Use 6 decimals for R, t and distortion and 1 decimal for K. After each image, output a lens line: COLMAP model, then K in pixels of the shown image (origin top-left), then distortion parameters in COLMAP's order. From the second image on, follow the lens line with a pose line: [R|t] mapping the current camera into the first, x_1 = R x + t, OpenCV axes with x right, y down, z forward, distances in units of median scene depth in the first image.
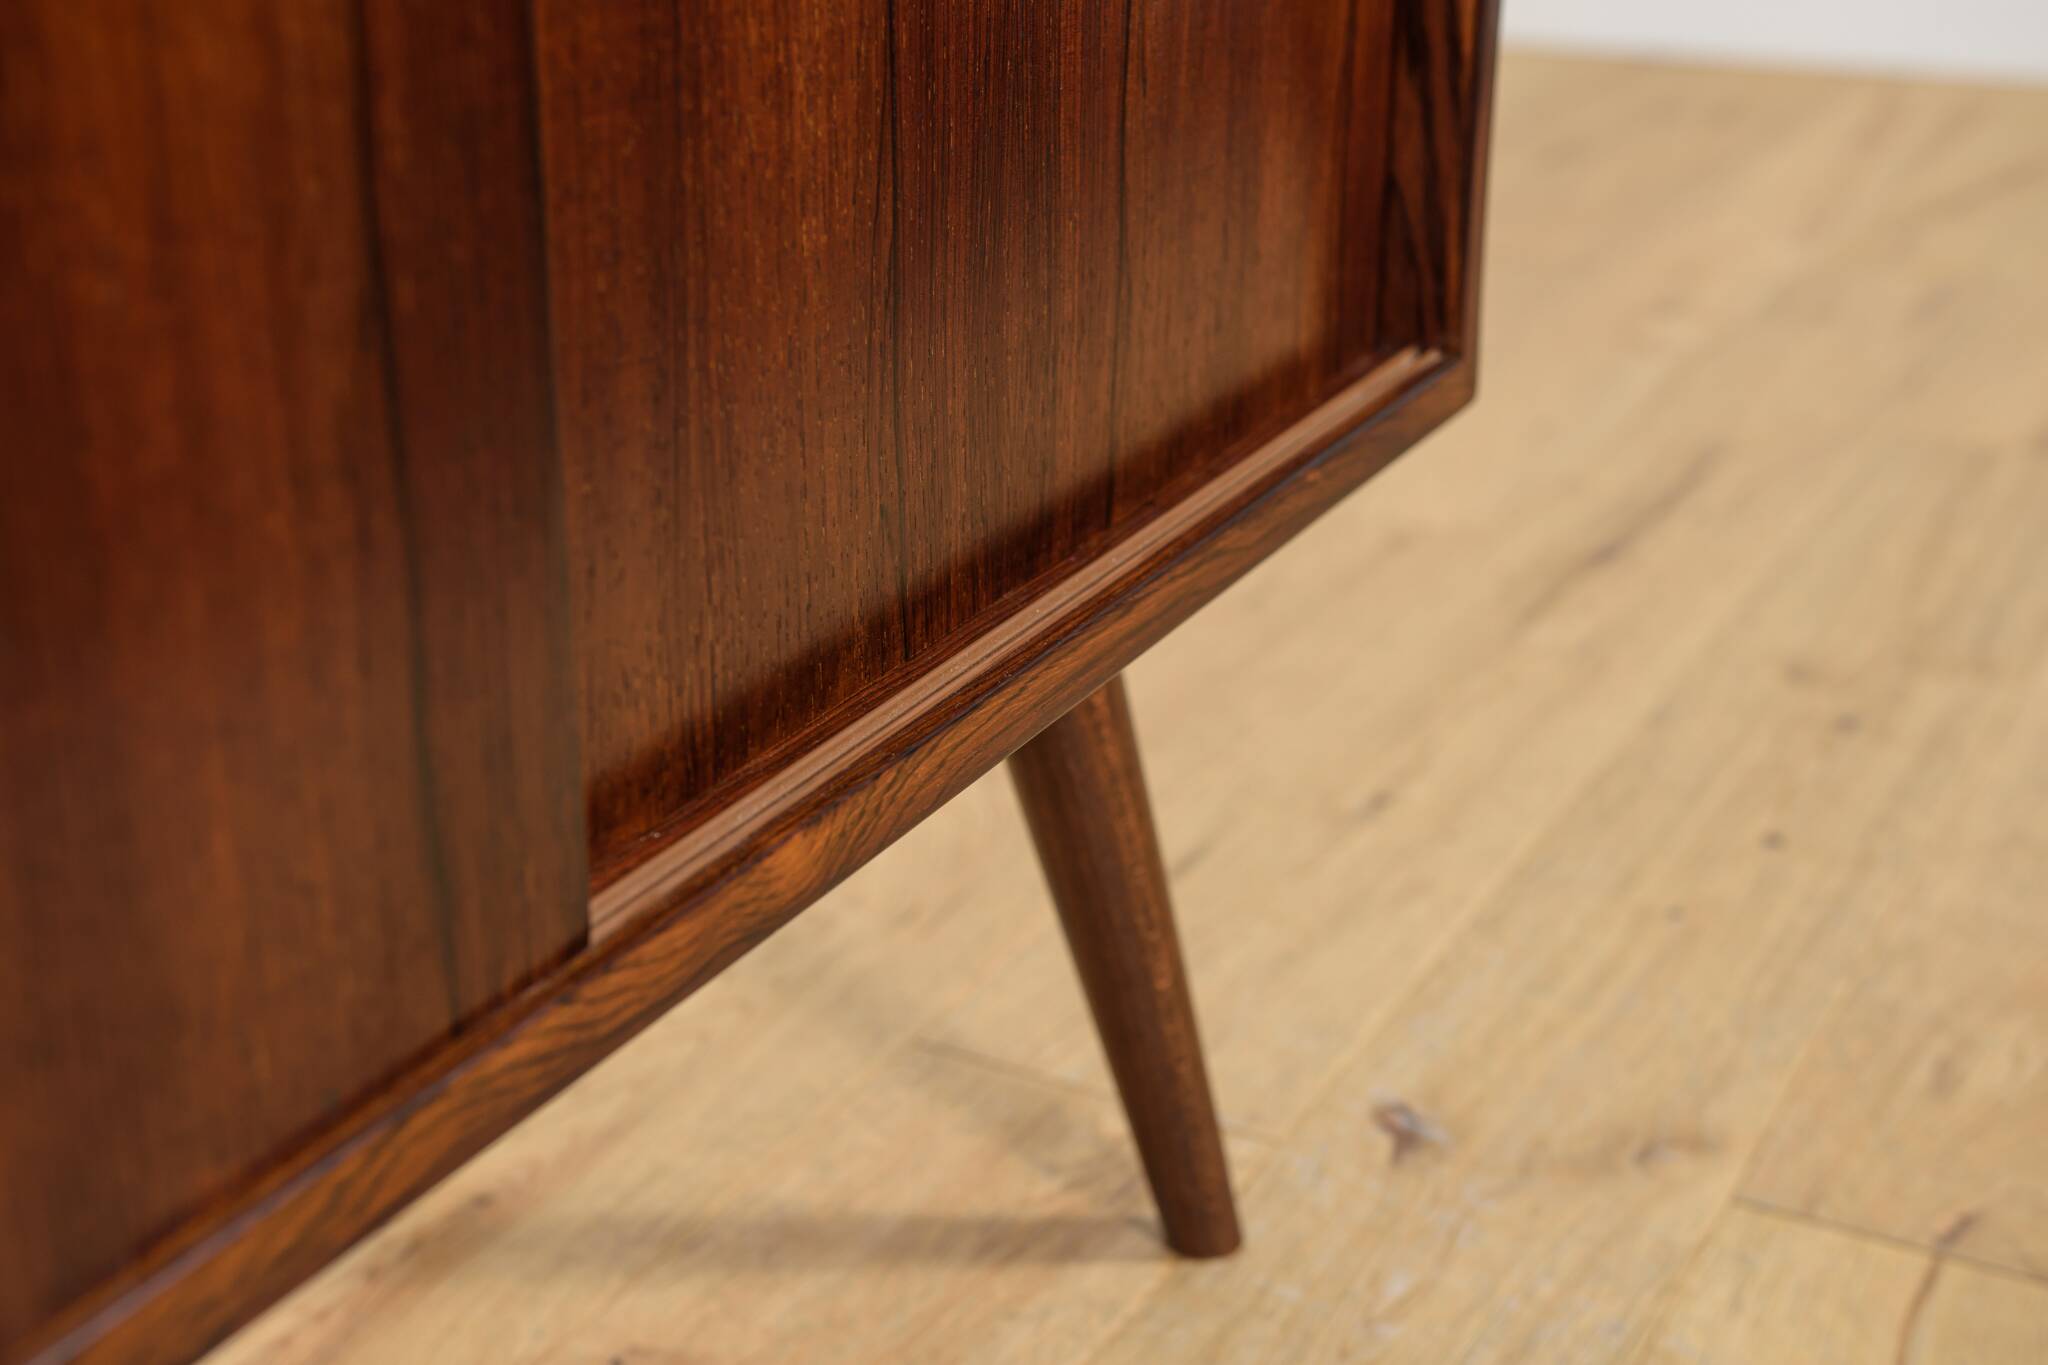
lens RADIAL K [[2914.3, 0, 1031.5], [0, 2914.3, 689.5], [0, 0, 1]] dist [0.073395, 0.165251]
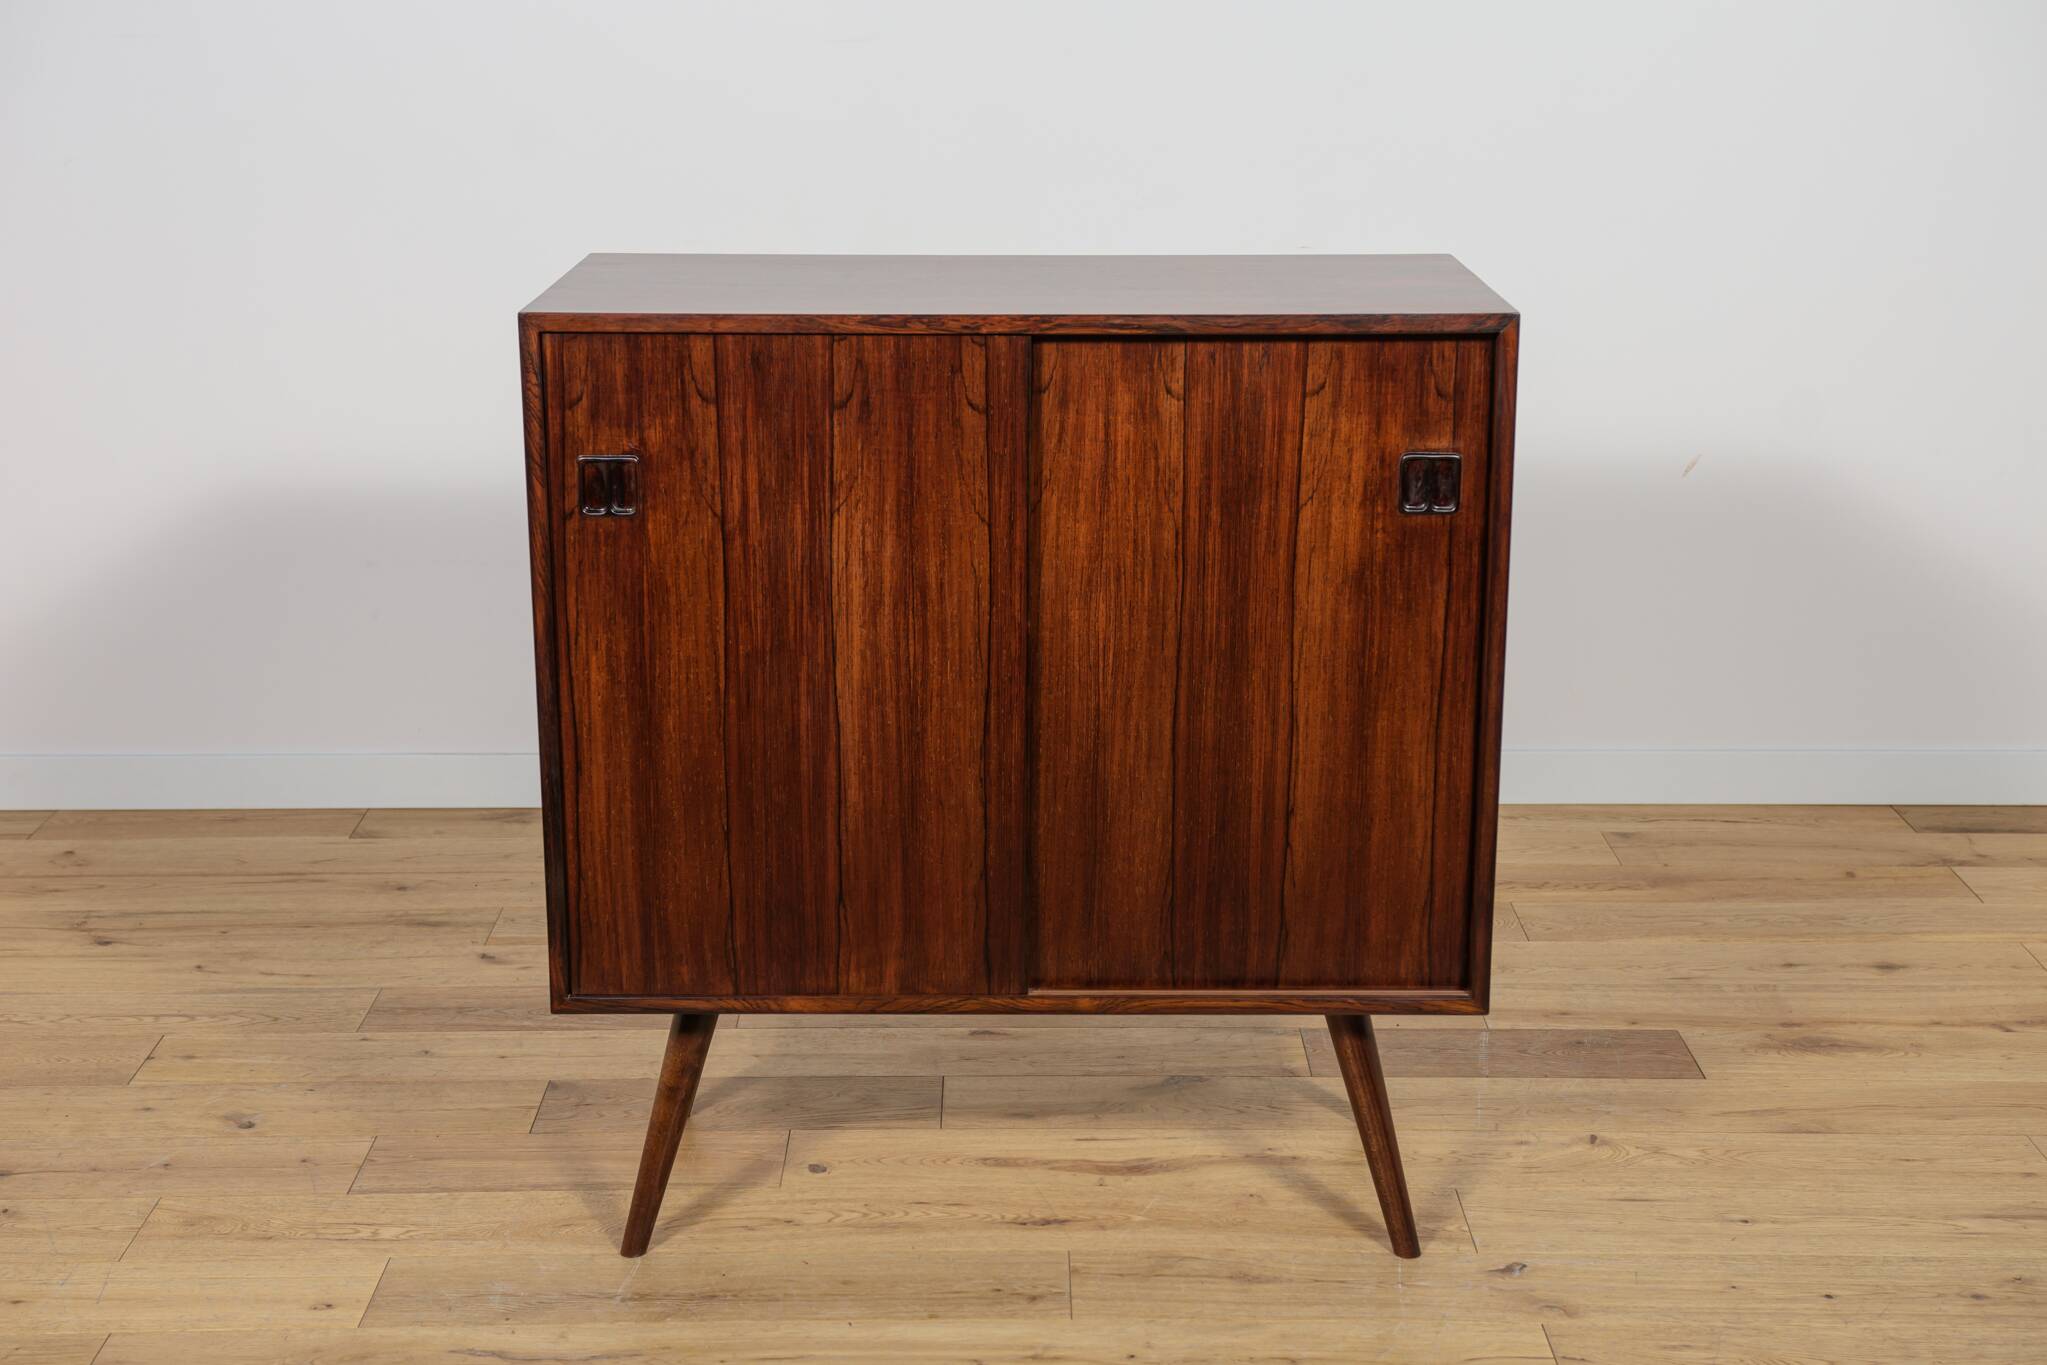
lens RADIAL K [[2779.3, 0, 1024.3], [0, 2779.3, 660.1], [0, 0, 1]] dist [0.082421, -0.029242]
pose [[0.468970, 0.226530, -0.853669, 3.566924], [-0.335384, 0.939826, 0.065147, -0.722133], [0.817058, 0.255755, 0.516725, -1.607411]]
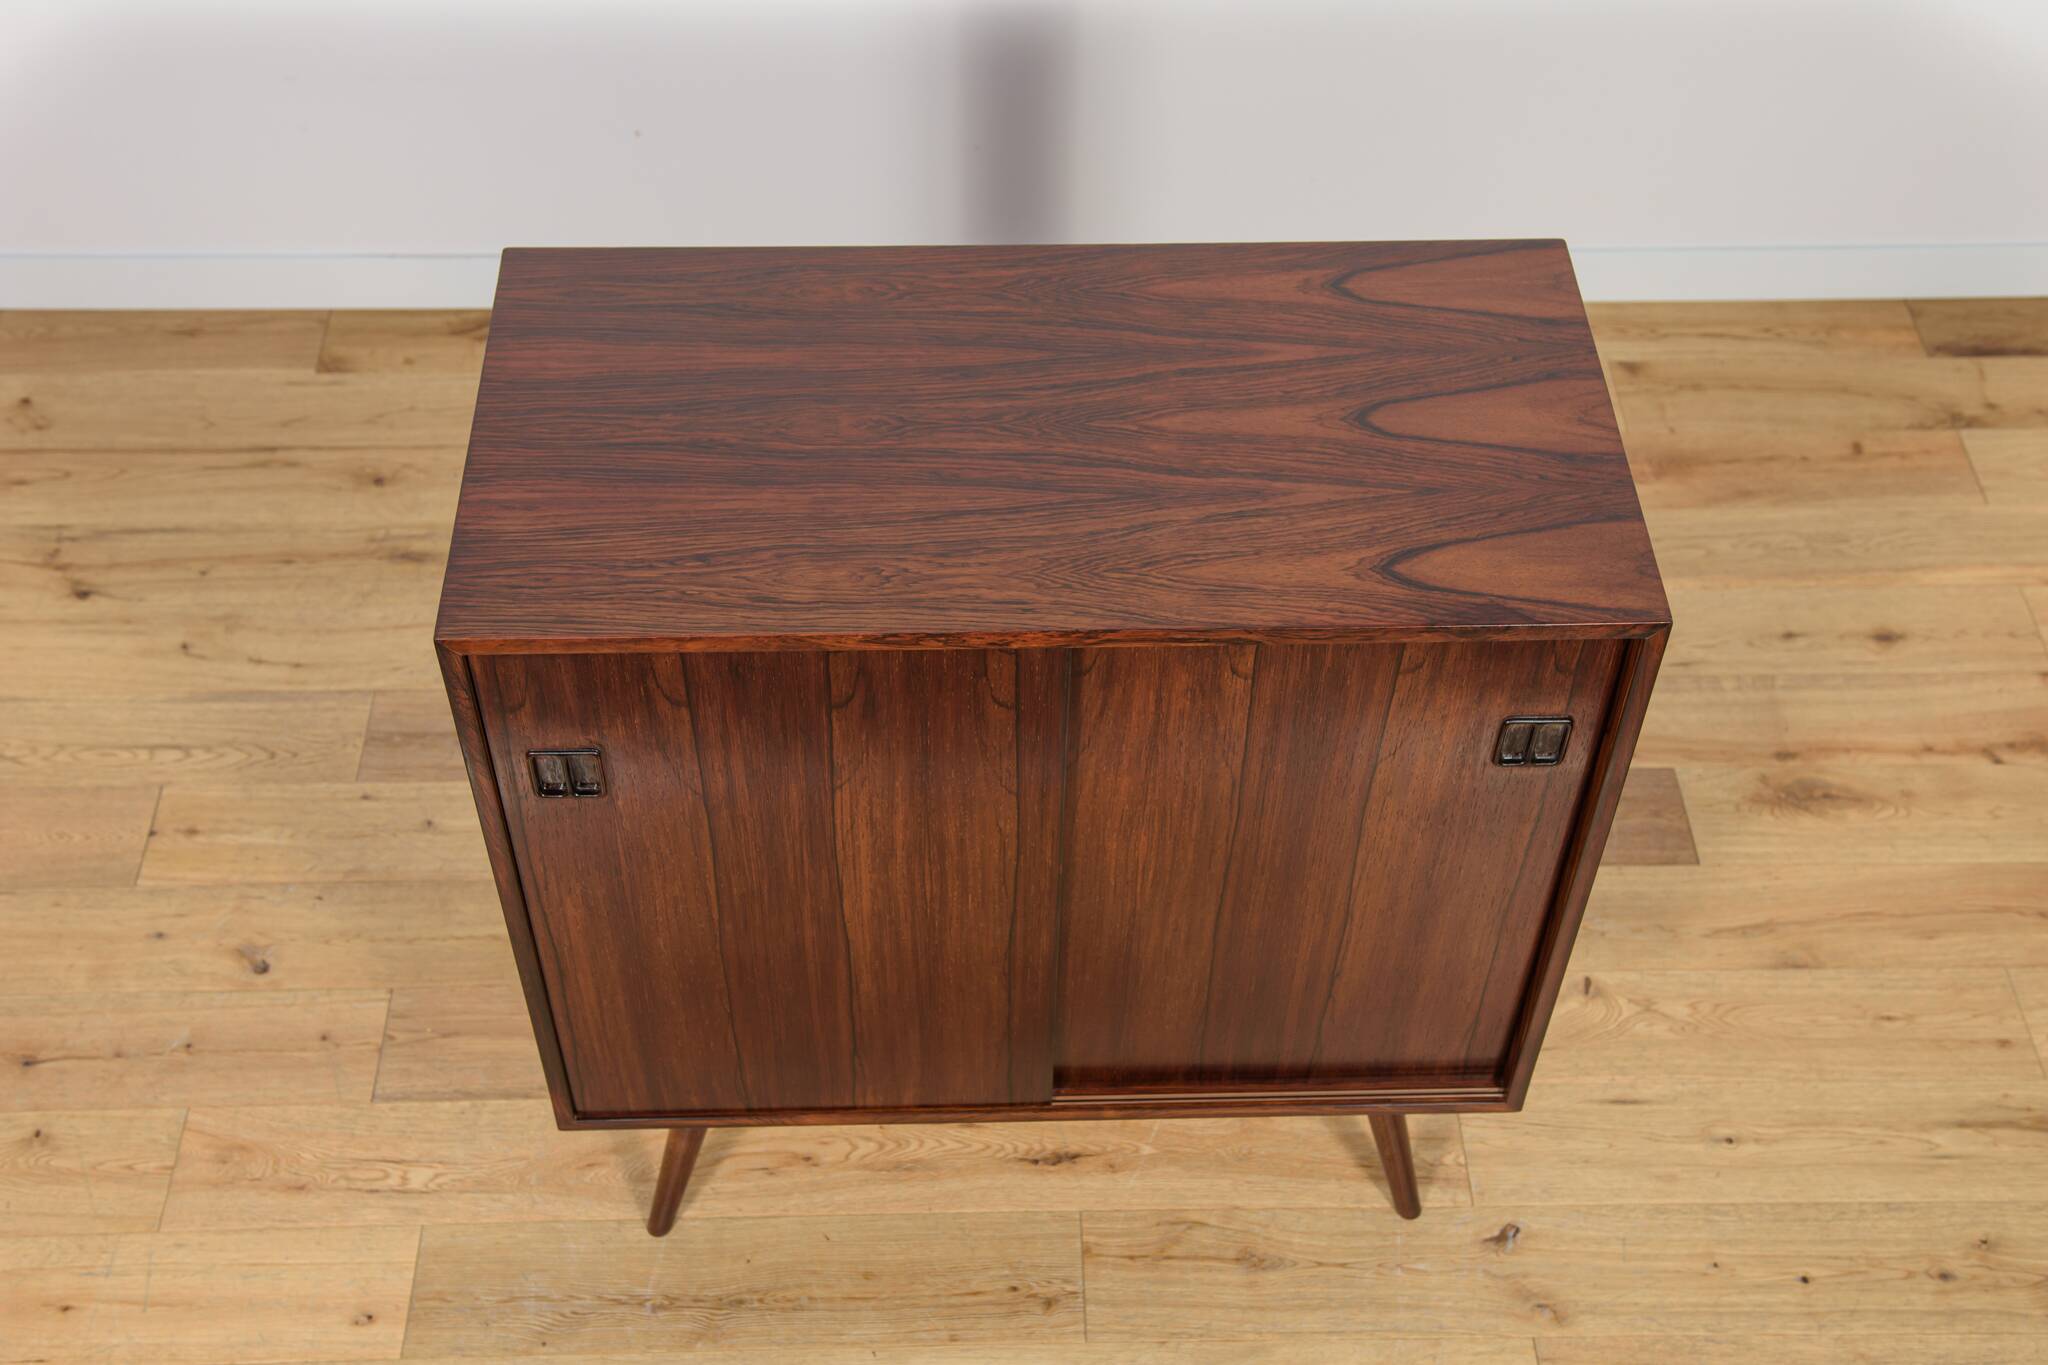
lens RADIAL K [[2348.4, 0, 1027.1], [0, 2348.4, 672.4], [0, 0, 1]] dist [0.038303, 0.044550]
pose [[0.488871, 0.656540, -0.574422, 1.517937], [-0.344041, 0.750204, 0.564650, -2.497817], [0.801649, -0.078416, 0.592630, -1.305820]]
